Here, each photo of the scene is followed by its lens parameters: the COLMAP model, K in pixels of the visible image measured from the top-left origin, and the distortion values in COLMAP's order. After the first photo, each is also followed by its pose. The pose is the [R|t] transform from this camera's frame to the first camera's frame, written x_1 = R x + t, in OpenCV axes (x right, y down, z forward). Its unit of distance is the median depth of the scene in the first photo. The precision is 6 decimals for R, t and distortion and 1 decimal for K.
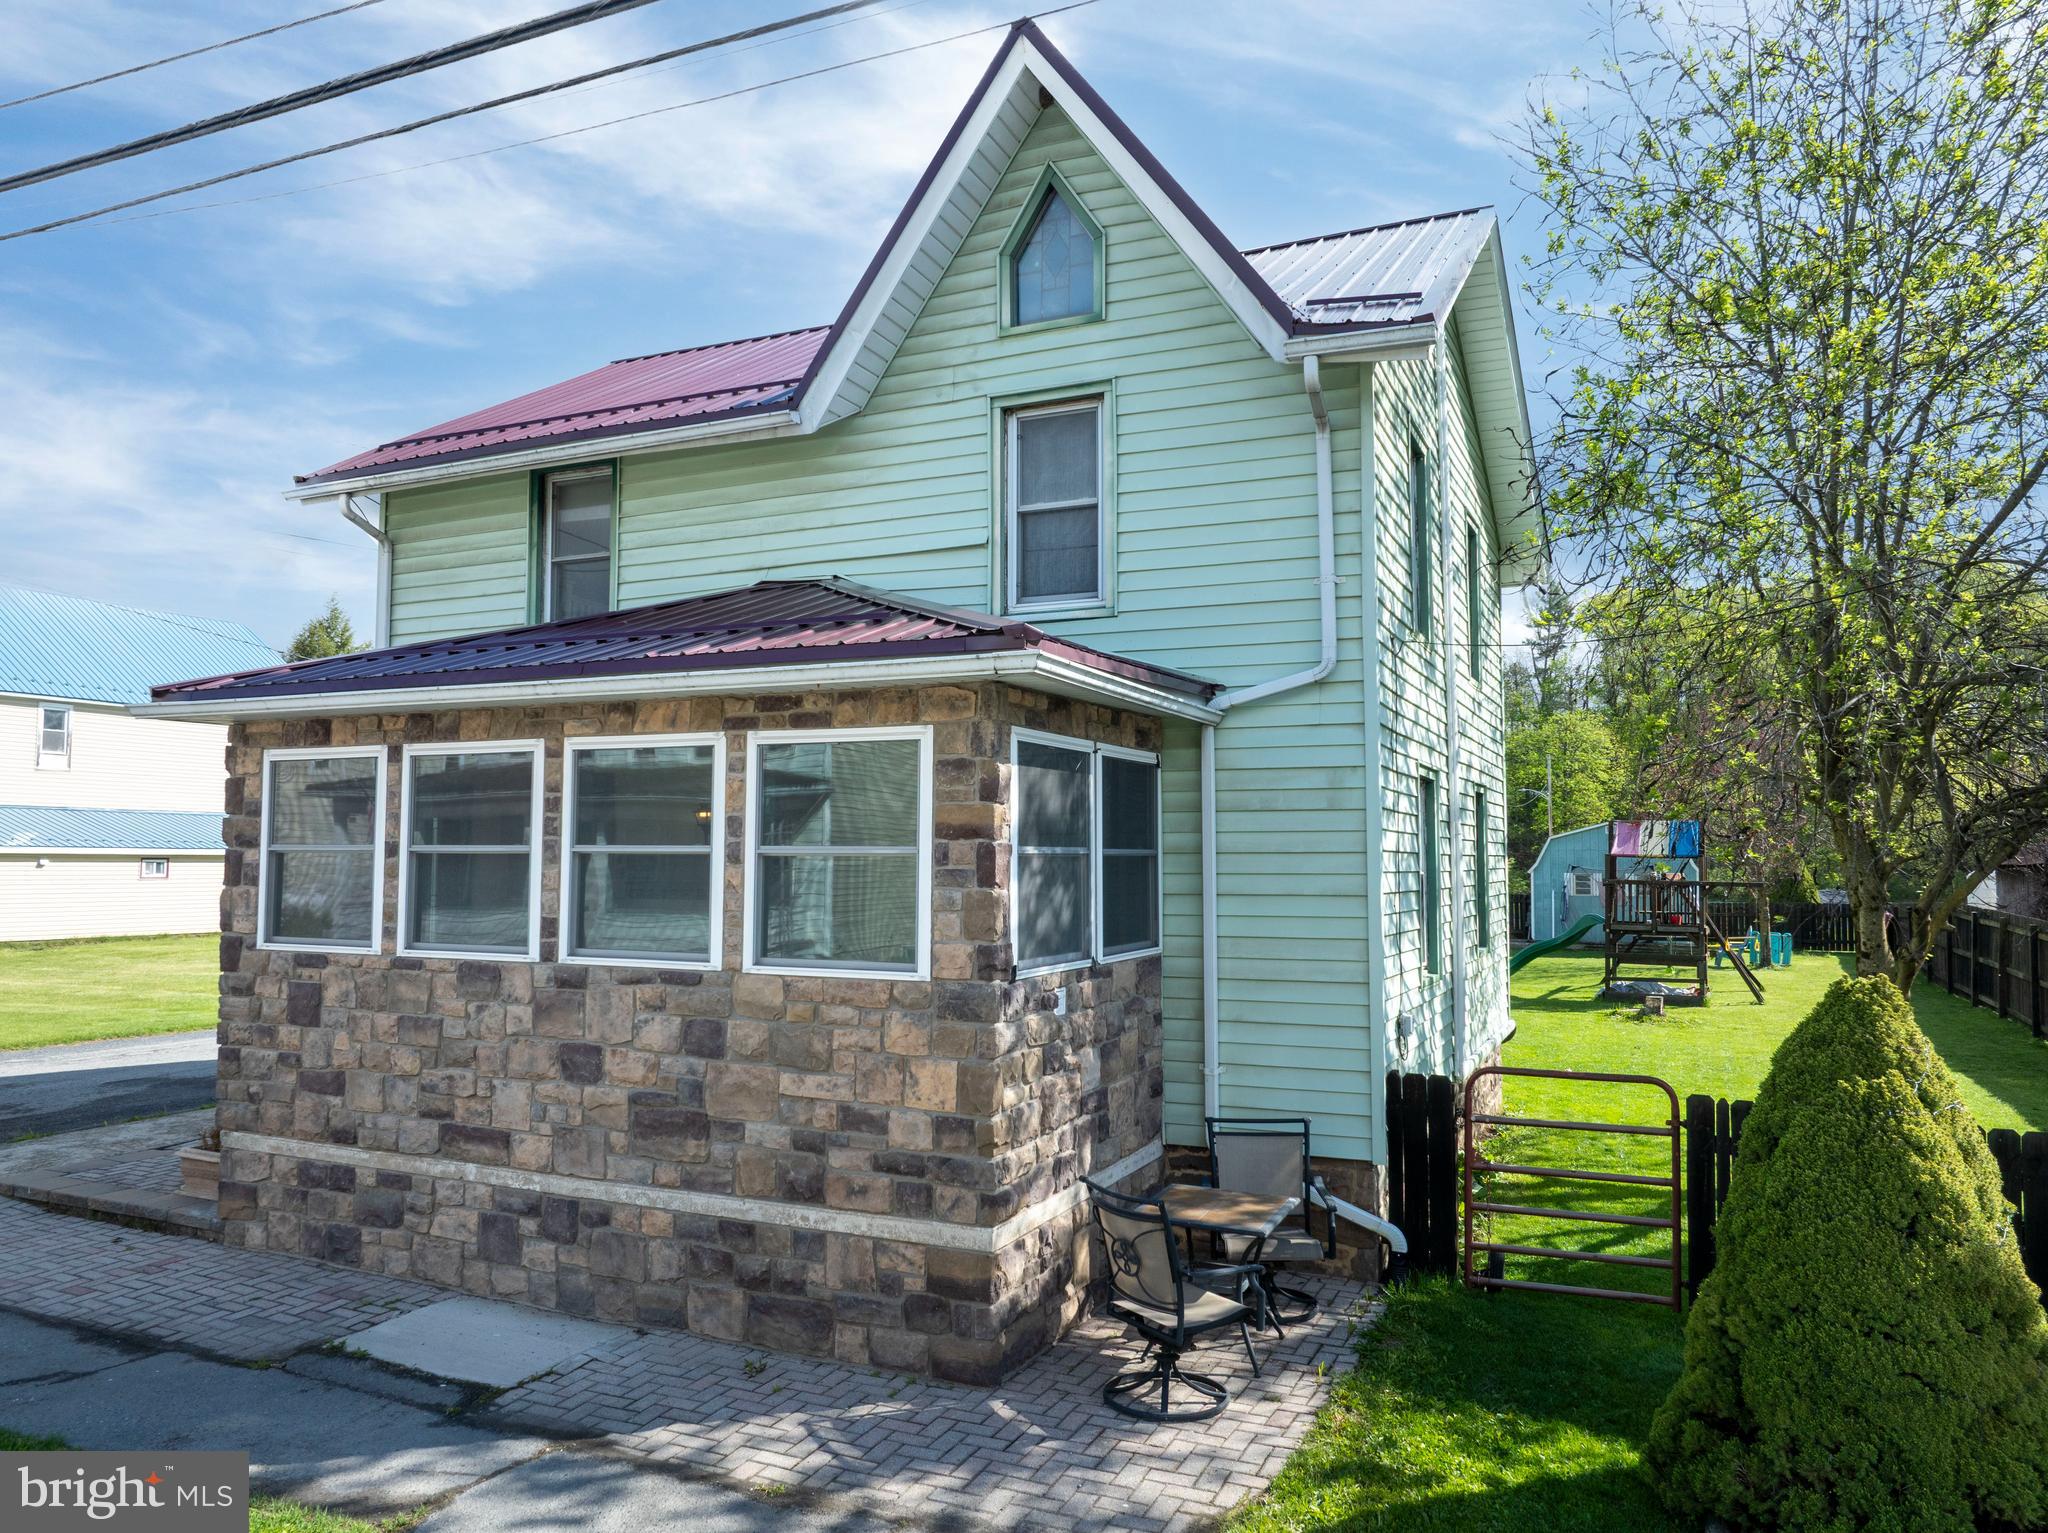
lens RADIAL K [[1442.1, 0, 1024.0], [0, 1442.1, 766.5], [0, 0, 1]] dist [-0.034896, -0.006740]
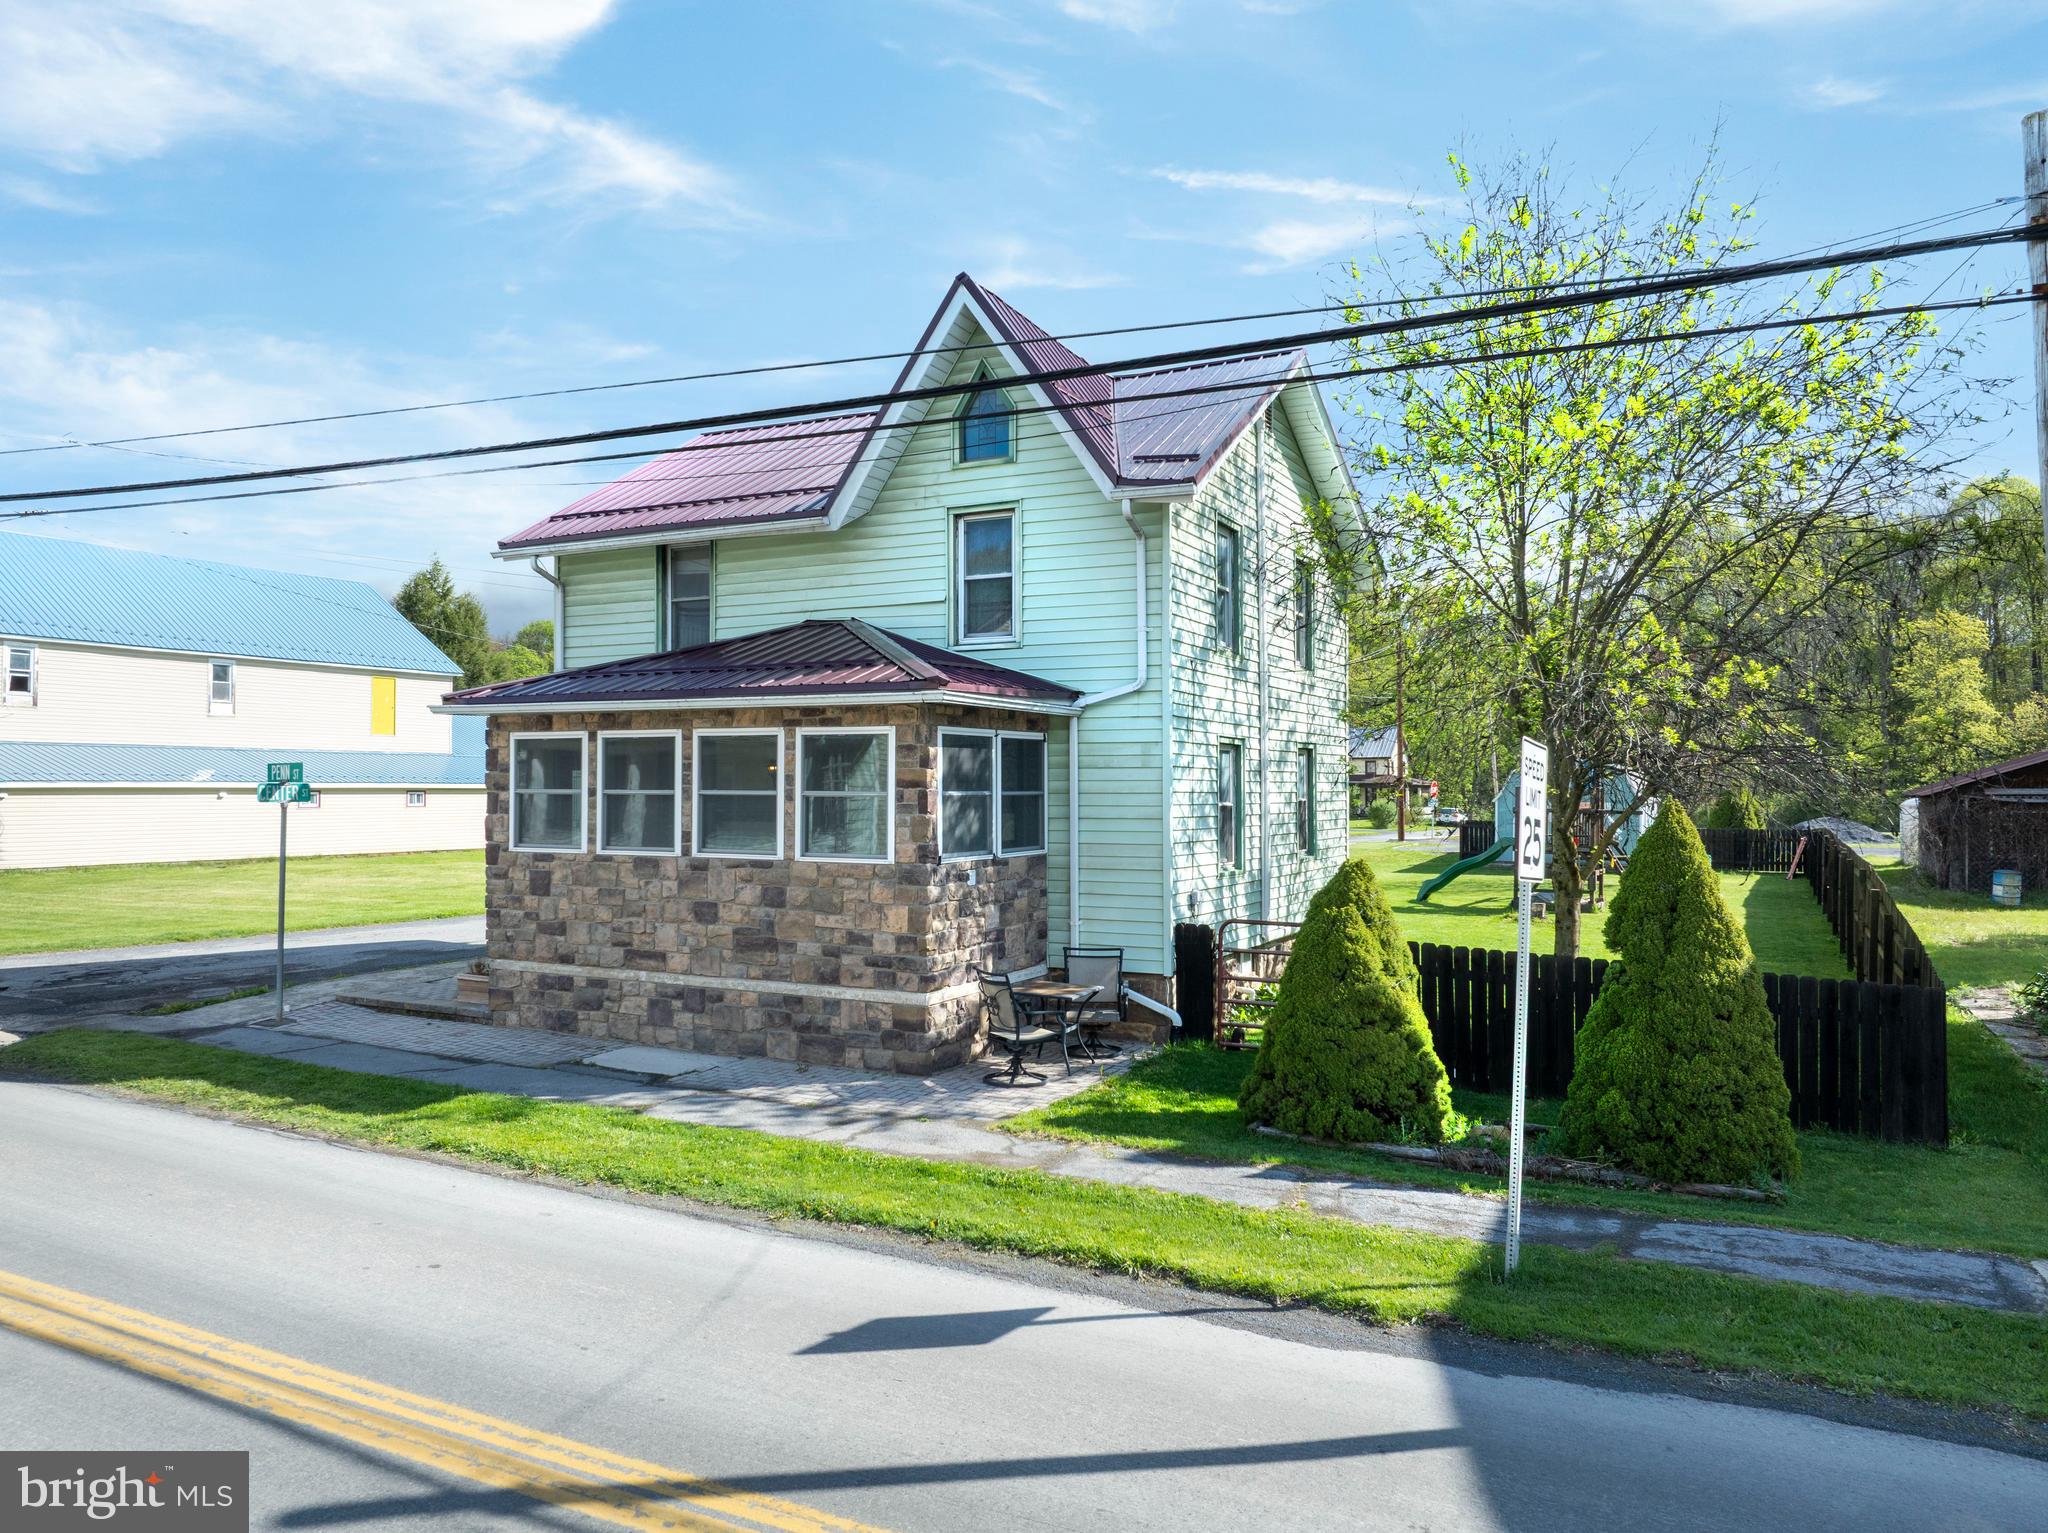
lens RADIAL K [[1442.1, 0, 1024.0], [0, 1442.1, 766.5], [0, 0, 1]] dist [-0.034896, -0.006740]
pose [[0.998962, -0.001785, -0.045516, 0.158935], [0.004078, 0.998724, 0.050329, -0.059273], [0.045368, -0.050462, 0.997695, -0.716367]]
